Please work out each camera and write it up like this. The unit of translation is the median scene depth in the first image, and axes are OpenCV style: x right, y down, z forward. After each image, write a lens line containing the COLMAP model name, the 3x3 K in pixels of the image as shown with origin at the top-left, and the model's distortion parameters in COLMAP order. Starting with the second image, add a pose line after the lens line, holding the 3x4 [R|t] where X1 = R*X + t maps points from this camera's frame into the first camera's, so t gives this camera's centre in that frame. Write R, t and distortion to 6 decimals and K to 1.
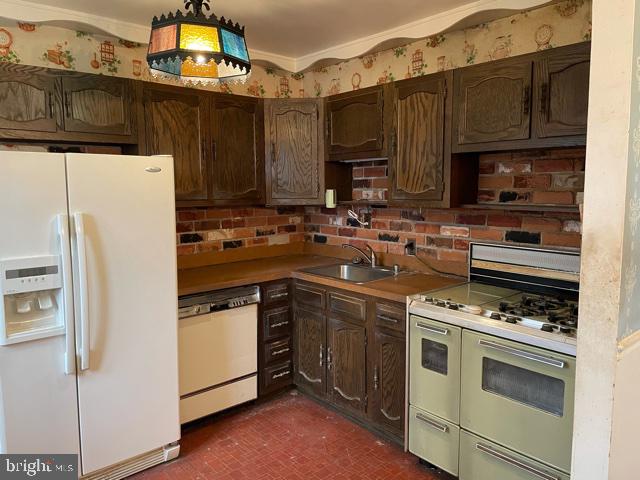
lens RADIAL K [[486.0, 0, 319.8], [0, 486.0, 236.2], [0, 0, 1]] dist [0.002578, -0.009458]
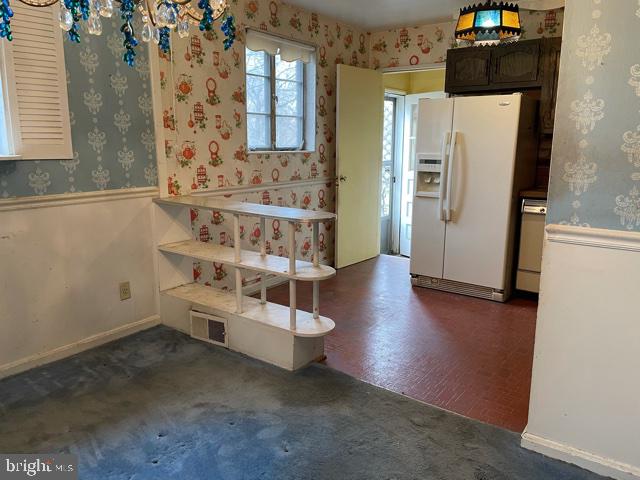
lens RADIAL K [[486.0, 0, 320.7], [0, 486.0, 236.3], [0, 0, 1]] dist [0.002578, -0.009458]
pose [[0.251169, 0.207973, -0.945337, 1.180404], [-0.109638, 0.976472, 0.185692, 0.050604], [0.961714, 0.057005, 0.268061, 0.064912]]
